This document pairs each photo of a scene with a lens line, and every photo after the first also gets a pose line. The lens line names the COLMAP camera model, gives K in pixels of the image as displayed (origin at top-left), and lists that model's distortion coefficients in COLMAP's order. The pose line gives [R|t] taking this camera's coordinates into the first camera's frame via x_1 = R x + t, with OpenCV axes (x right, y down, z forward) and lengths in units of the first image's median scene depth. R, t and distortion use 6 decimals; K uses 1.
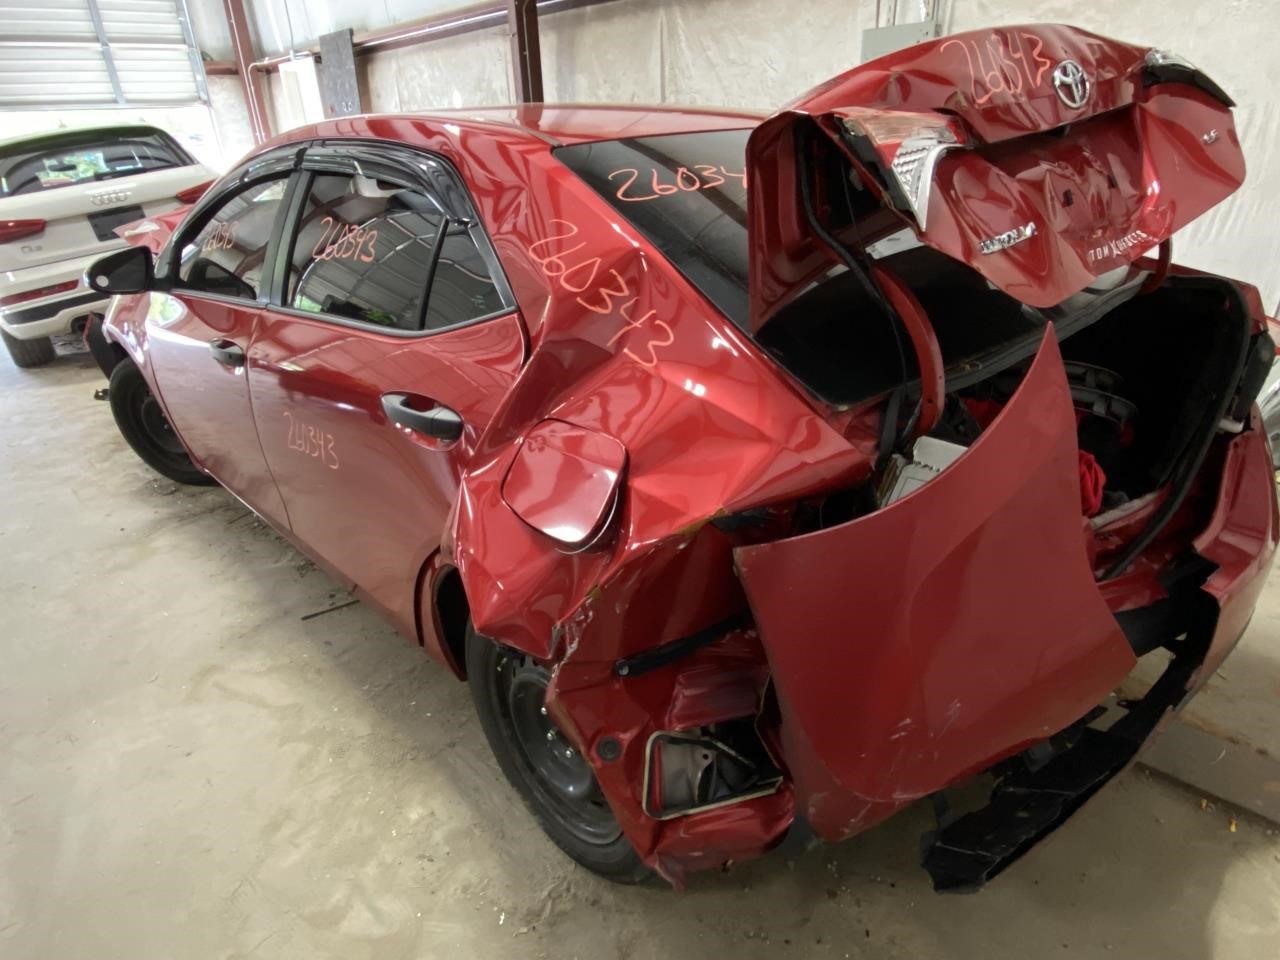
lens RADIAL K [[740.8, 0, 628.6], [0, 740.8, 471.6], [0, 0, 1]] dist [0.016095, -0.013374]
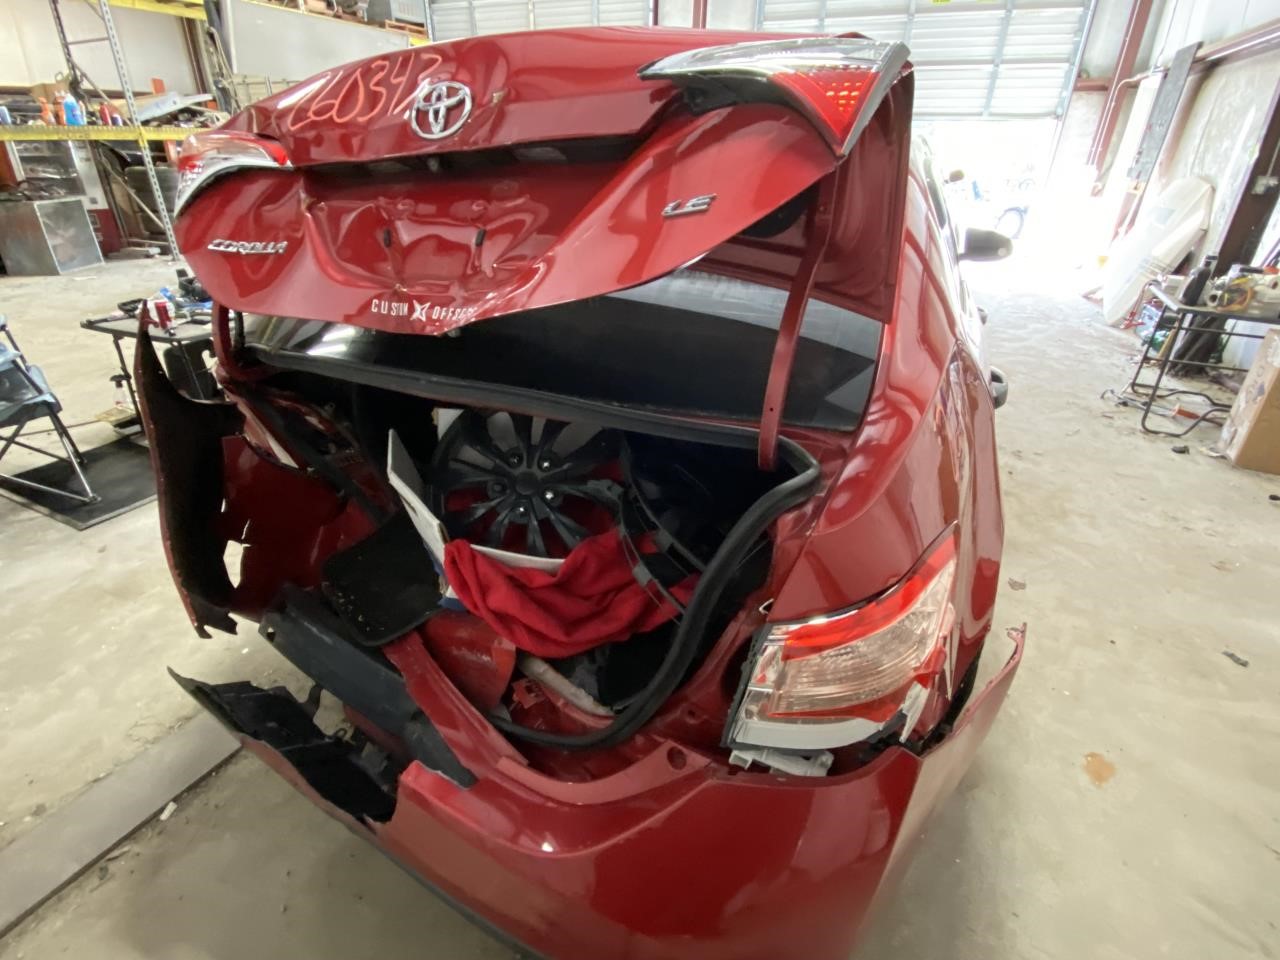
lens RADIAL K [[632.2, 0, 641.8], [0, 632.2, 490.0], [0, 0, 1]] dist [-0.007351, -0.007448]
pose [[0.373955, 0.486523, -0.789590, 0.690884], [-0.421891, 0.847411, 0.322341, -0.228789], [0.825934, 0.212580, 0.522153, 0.429449]]
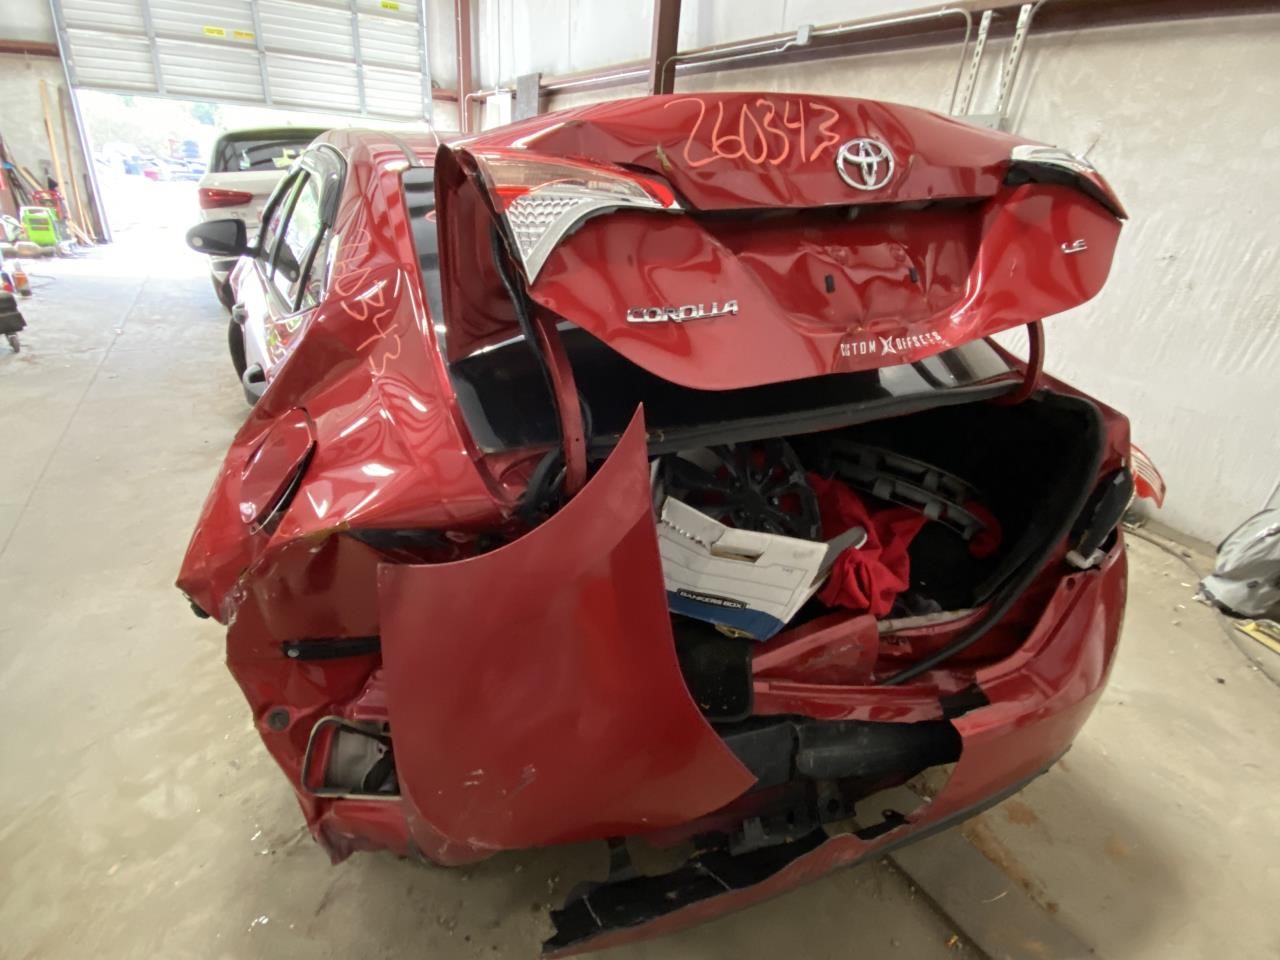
lens RADIAL K [[633.4, 0, 639.7], [0, 633.4, 476.6], [0, 0, 1]] dist [0.005088, 0.000058]
pose [[0.964129, 0.207475, -0.165555, 0.245304], [-0.206674, 0.978157, 0.022248, -0.042988], [0.166555, 0.012766, 0.985950, 0.075797]]
